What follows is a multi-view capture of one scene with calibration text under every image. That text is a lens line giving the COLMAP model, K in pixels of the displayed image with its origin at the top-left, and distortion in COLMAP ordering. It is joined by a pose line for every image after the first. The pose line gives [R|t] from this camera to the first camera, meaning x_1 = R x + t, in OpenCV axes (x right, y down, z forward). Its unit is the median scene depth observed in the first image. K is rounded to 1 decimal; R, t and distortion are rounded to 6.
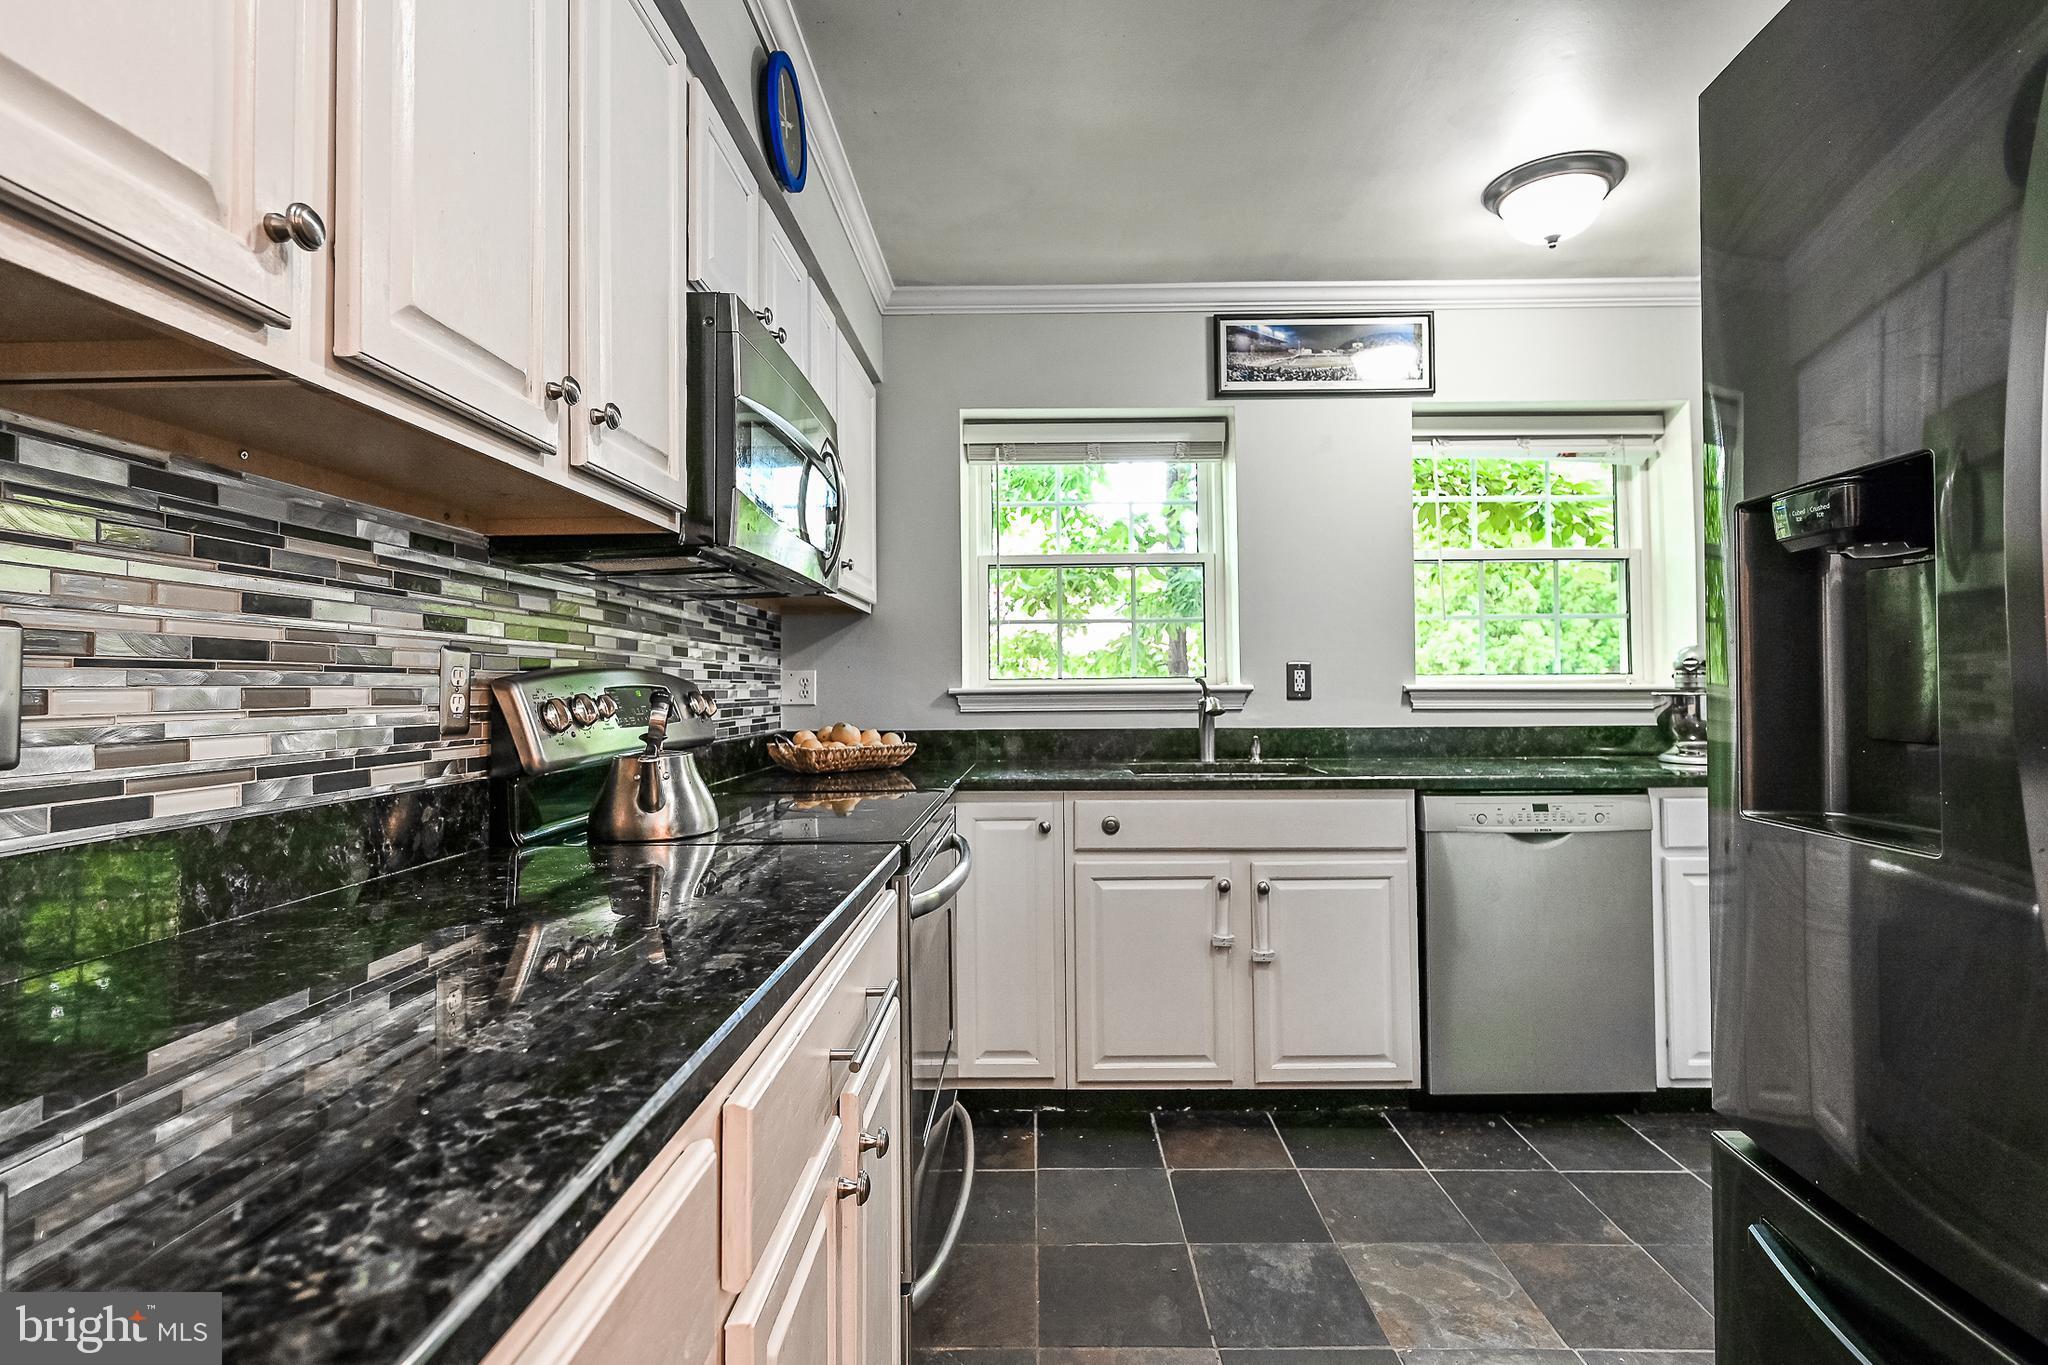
lens RADIAL K [[960.0, 0, 1024.0], [0, 960.0, 682.5], [0, 0, 1]] dist [-0.000099, -0.000484]
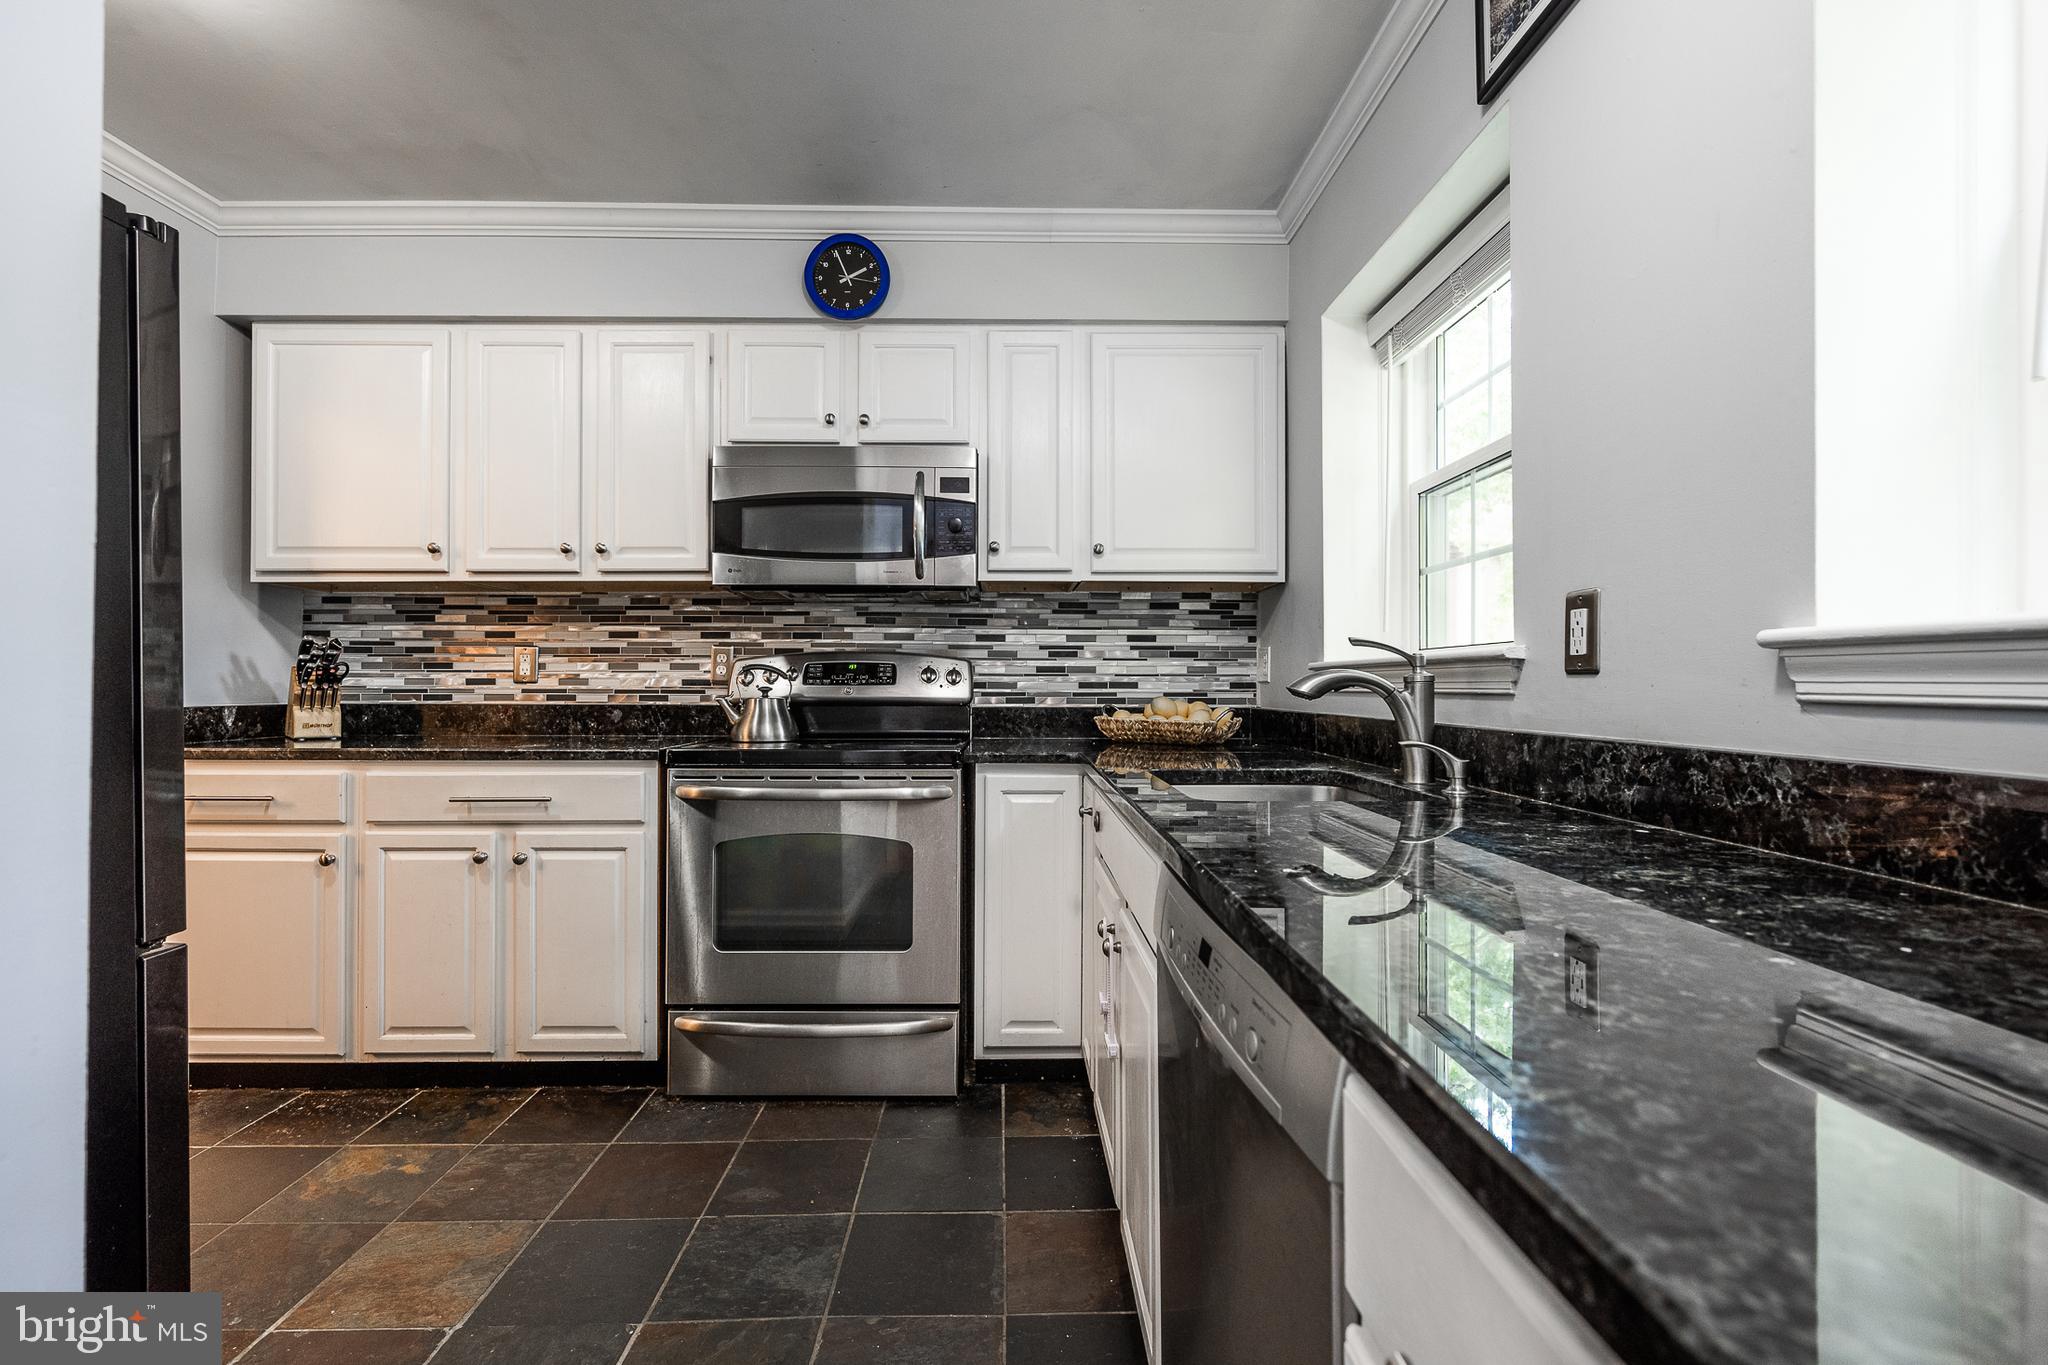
lens RADIAL K [[910.8, 0, 1024.0], [0, 910.8, 682.5], [0, 0, 1]] dist [0.001792, 0.000174]
pose [[0.046171, 0.003819, -0.998926, 1.933474], [0.003132, 0.999987, 0.003968, 0.054744], [0.998929, -0.003312, 0.046159, 1.968468]]
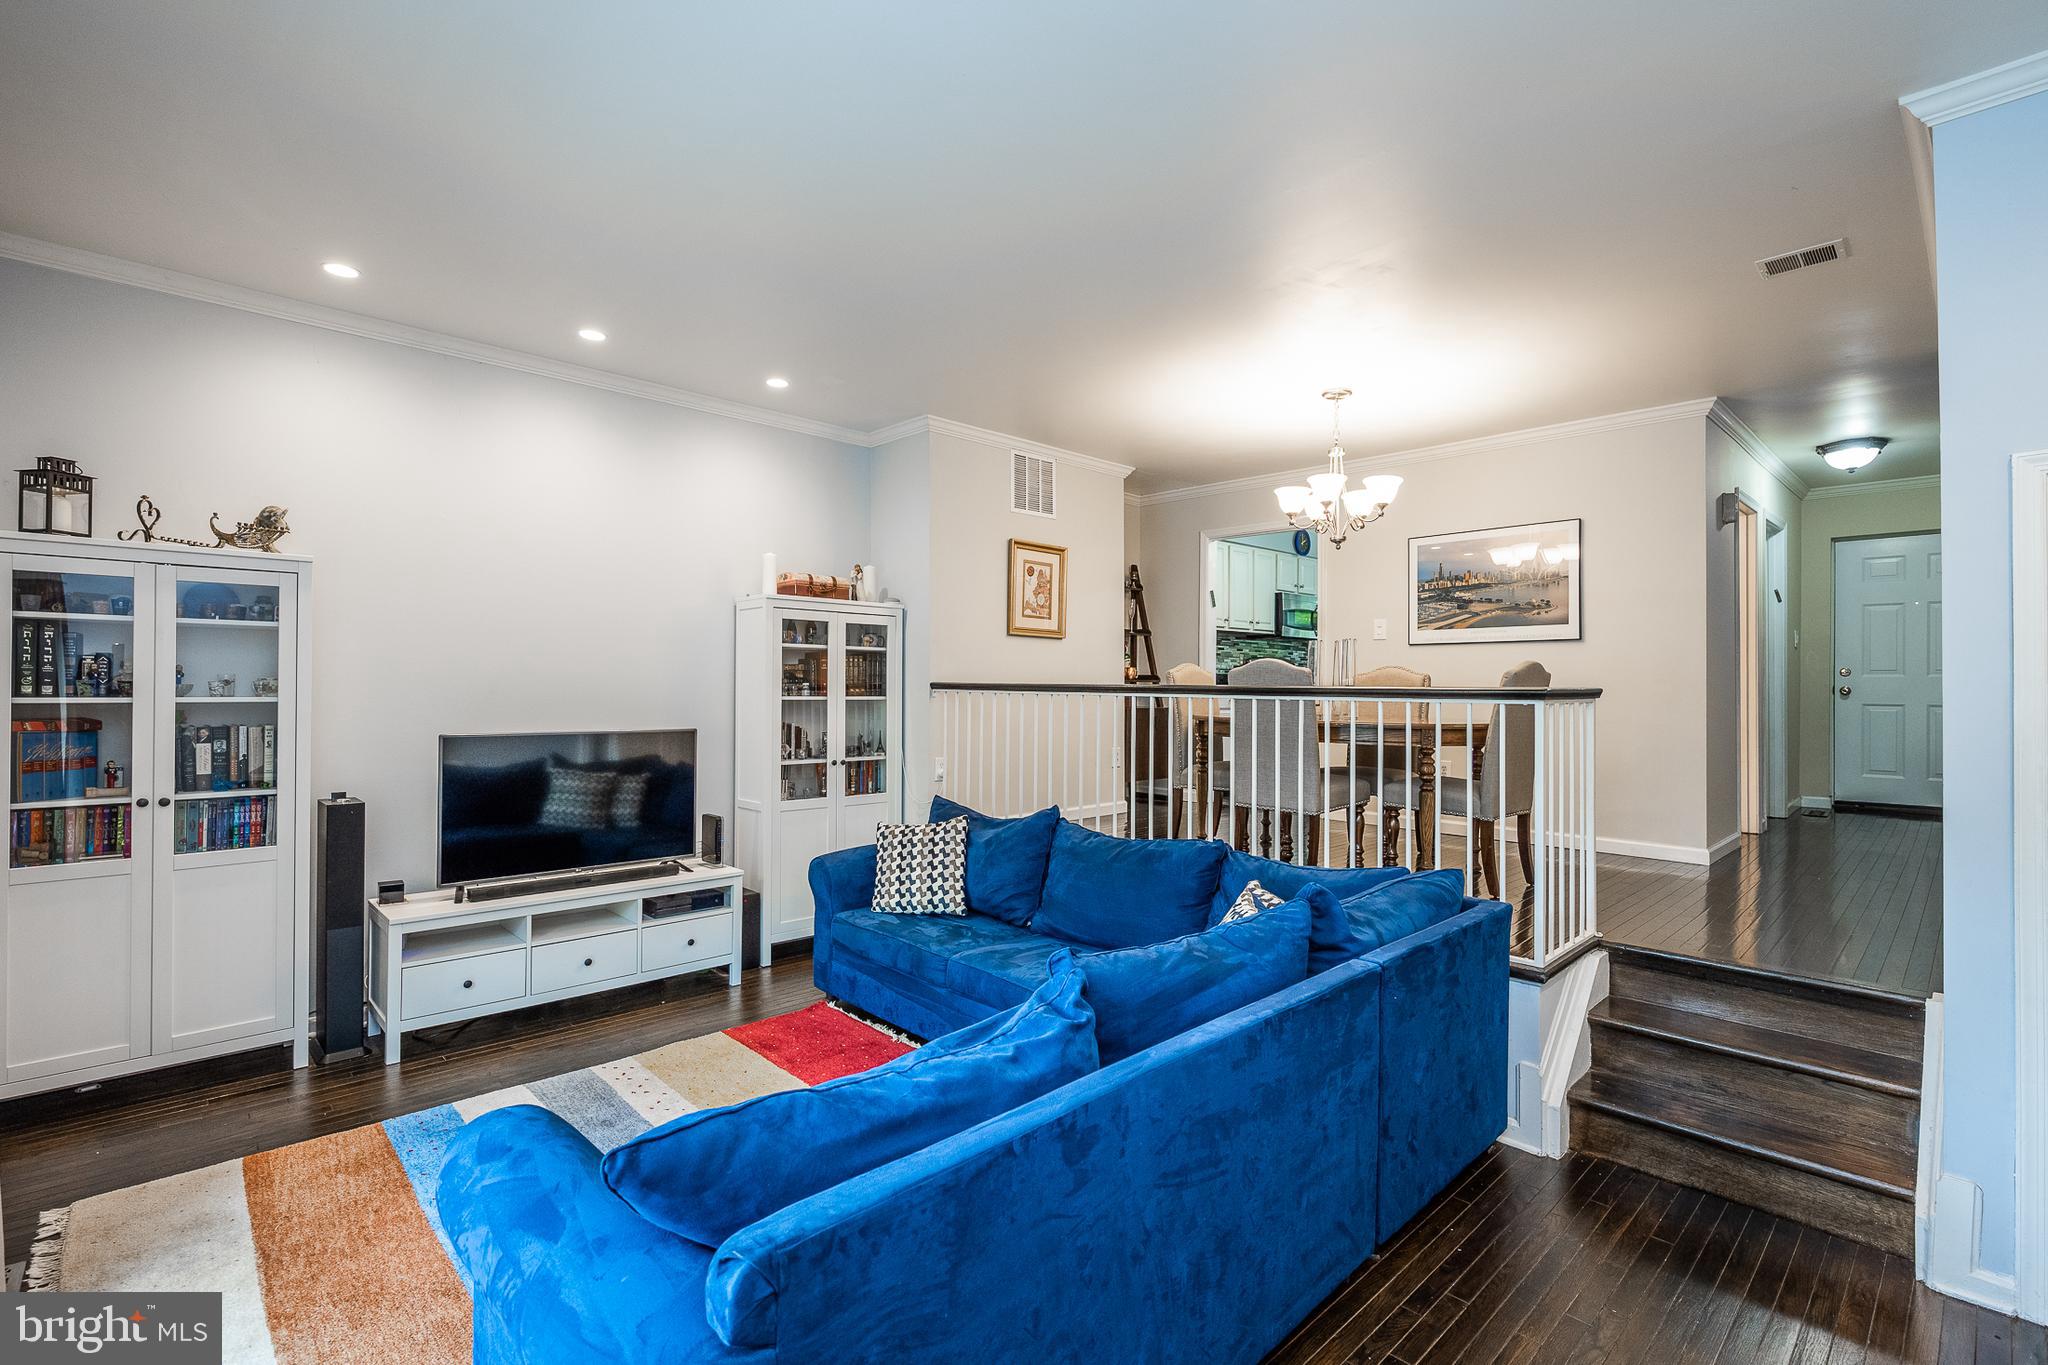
lens RADIAL K [[910.8, 0, 1024.0], [0, 910.8, 682.5], [0, 0, 1]] dist [0.001792, 0.000174]
pose [[0.695330, 0.010033, -0.718621, 3.317497], [-0.009181, 0.999945, 0.005077, 0.164034], [0.718632, 0.003068, 0.695384, -5.114883]]
